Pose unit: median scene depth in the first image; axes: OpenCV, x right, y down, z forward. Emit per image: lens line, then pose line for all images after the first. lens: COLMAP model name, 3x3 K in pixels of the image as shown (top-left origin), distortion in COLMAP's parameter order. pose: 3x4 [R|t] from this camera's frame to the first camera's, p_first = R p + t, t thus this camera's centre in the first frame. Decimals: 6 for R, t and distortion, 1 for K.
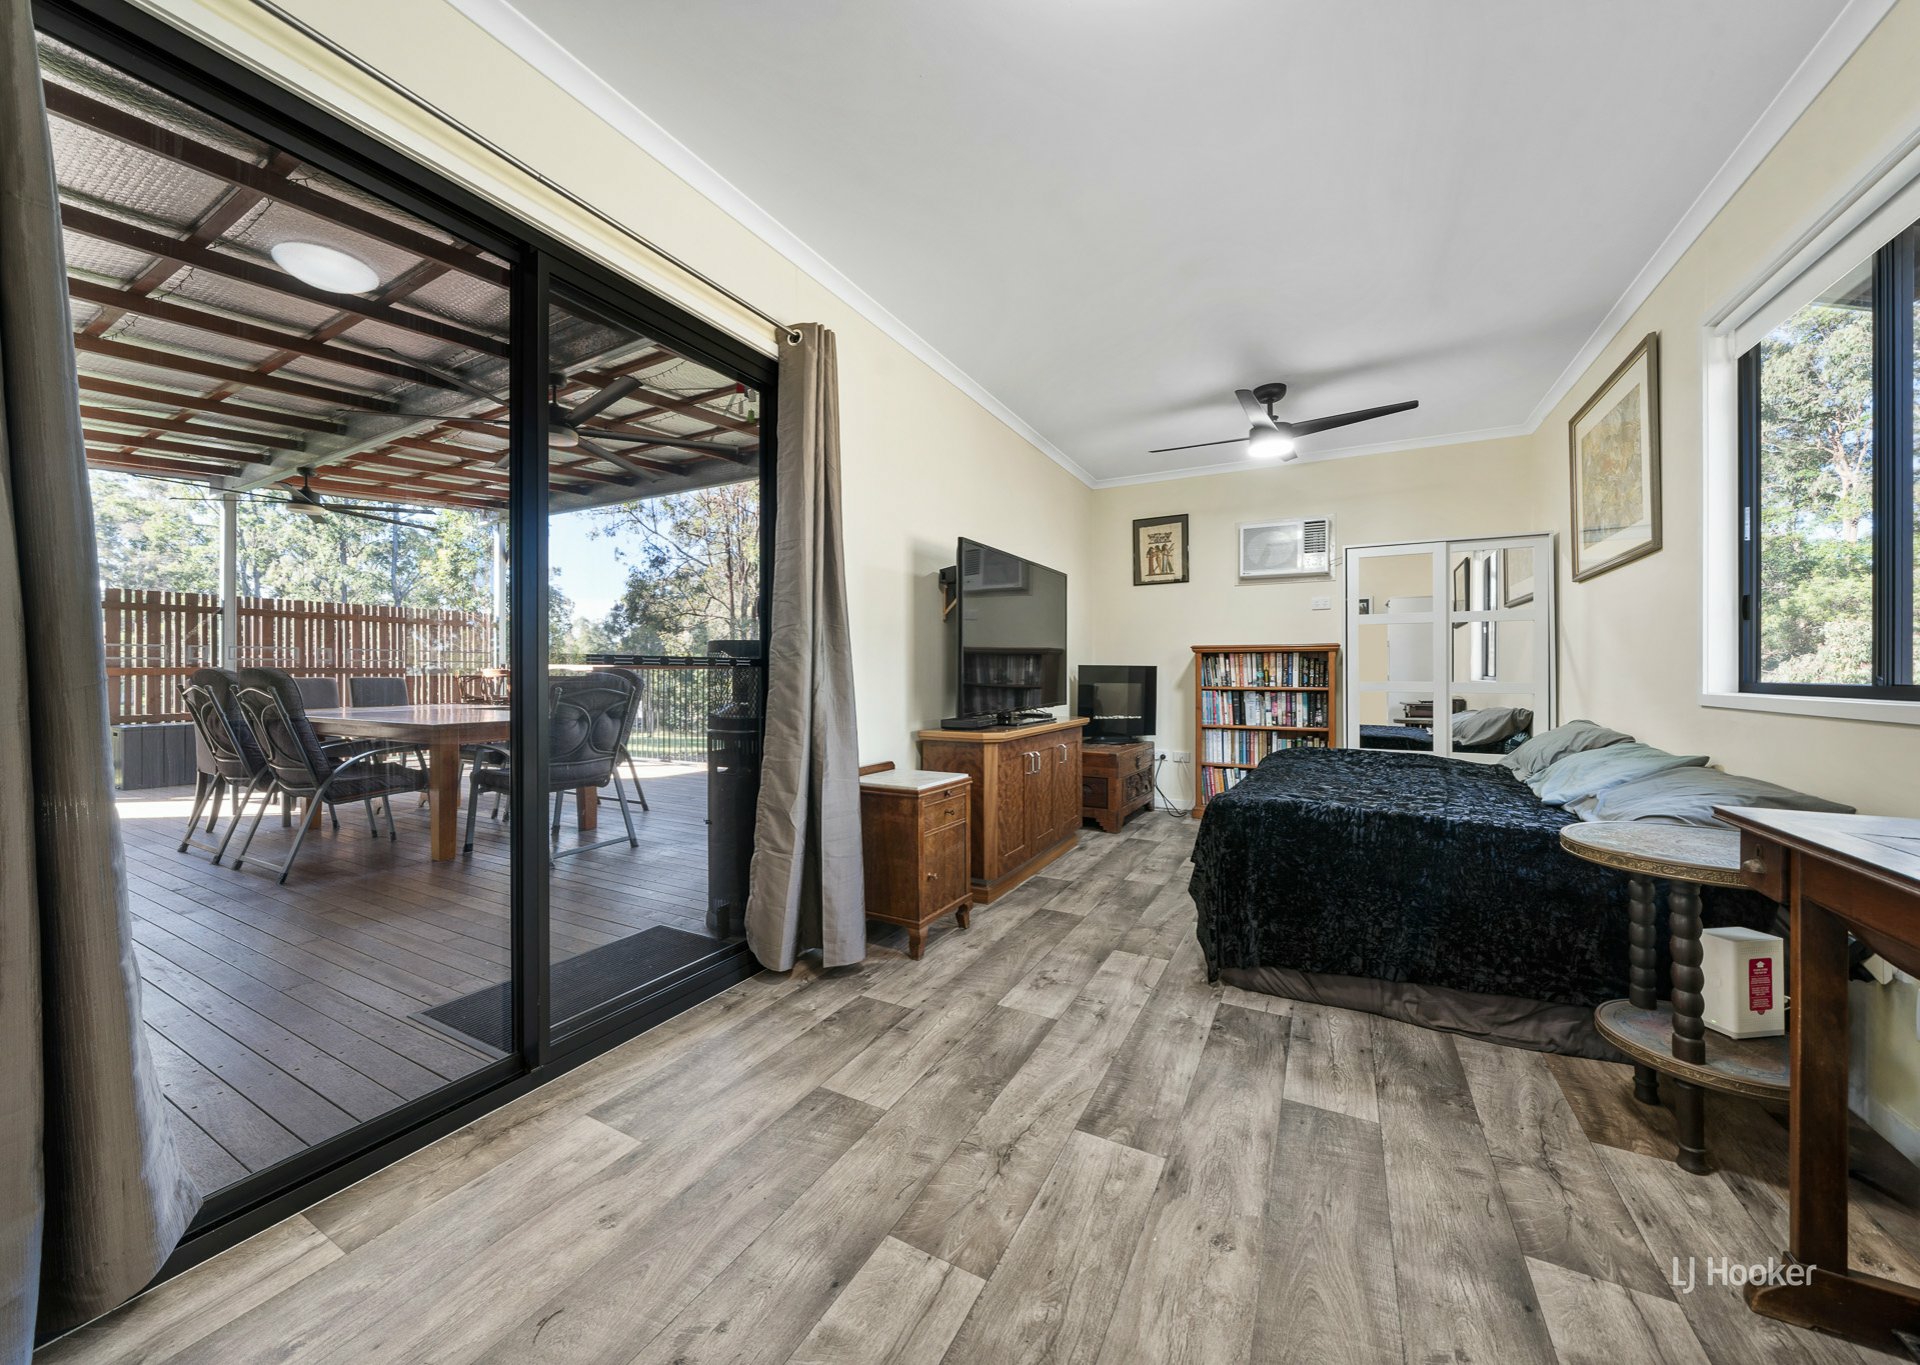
lens RADIAL K [[717.1, 0, 948.3], [0, 717.1, 677.9], [0, 0, 1]] dist [0.000583, 0.000201]
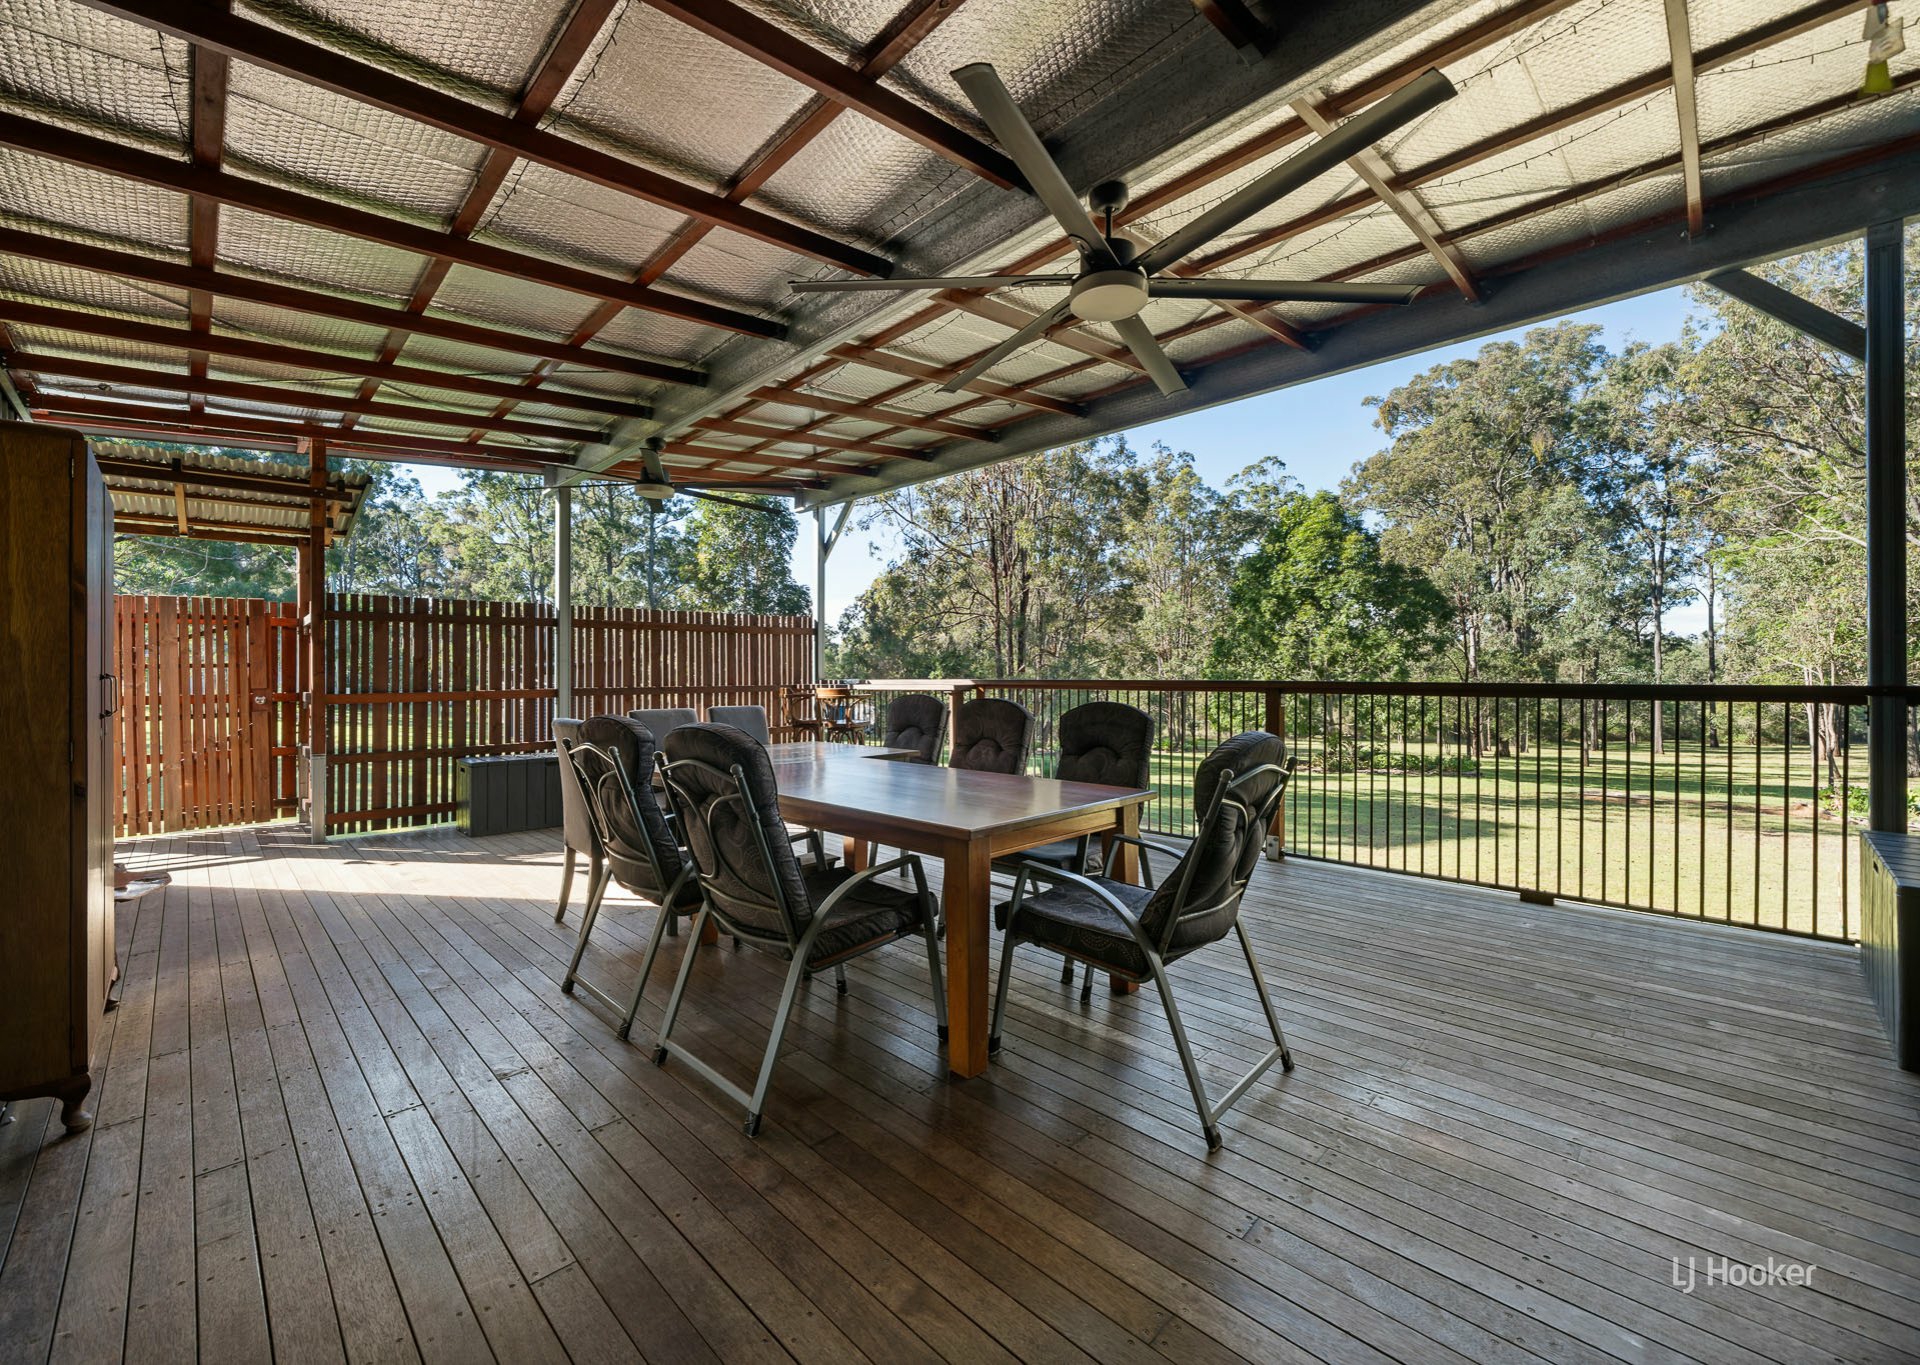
lens RADIAL K [[796.2, 0, 949.8], [0, 796.2, 674.4], [0, 0, 1]] dist [-0.003898, -0.000623]
pose [[0.959069, -0.004388, -0.283140, -0.172174], [0.002498, 0.999972, -0.007036, -0.014154], [0.283163, 0.006041, 0.959053, 0.131227]]
